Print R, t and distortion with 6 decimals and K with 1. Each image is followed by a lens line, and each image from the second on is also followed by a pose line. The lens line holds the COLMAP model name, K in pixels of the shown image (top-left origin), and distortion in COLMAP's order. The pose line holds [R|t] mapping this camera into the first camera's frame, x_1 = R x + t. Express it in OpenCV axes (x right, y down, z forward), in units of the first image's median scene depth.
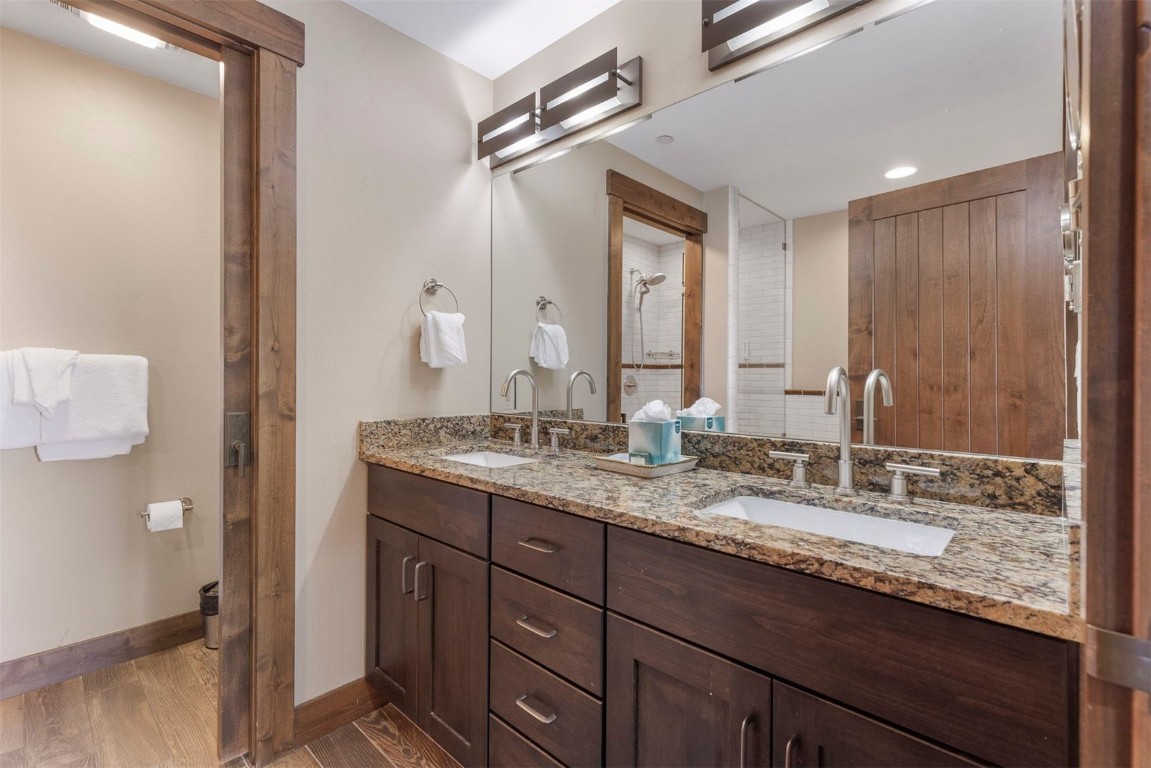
lens RADIAL K [[512.7, 0, 574.2], [0, 512.7, 376.2], [0, 0, 1]] dist [0.003330, 0.000811]
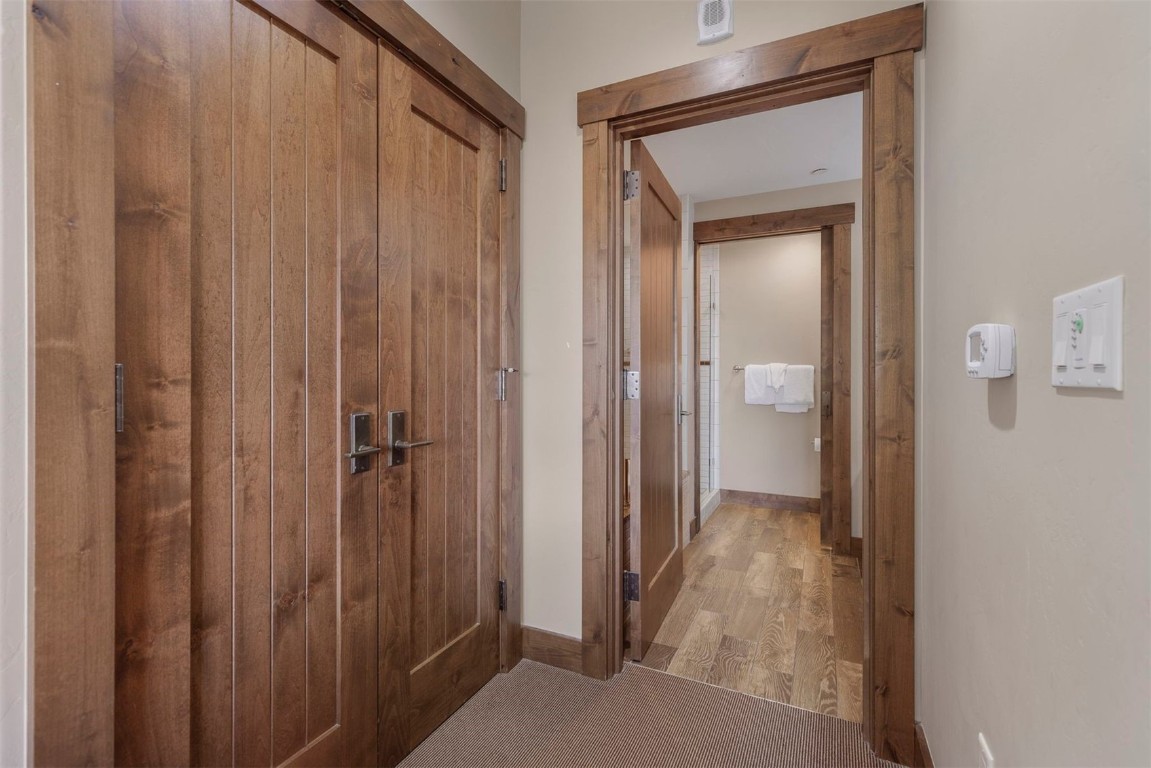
lens RADIAL K [[512.7, 0, 579.7], [0, 512.7, 377.4], [0, 0, 1]] dist [0.003330, 0.000811]
pose [[0.298426, 0.002473, -0.954430, 1.026479], [0.000722, 0.999996, 0.002816, 0.003707], [0.954433, -0.001530, 0.298423, -0.609415]]
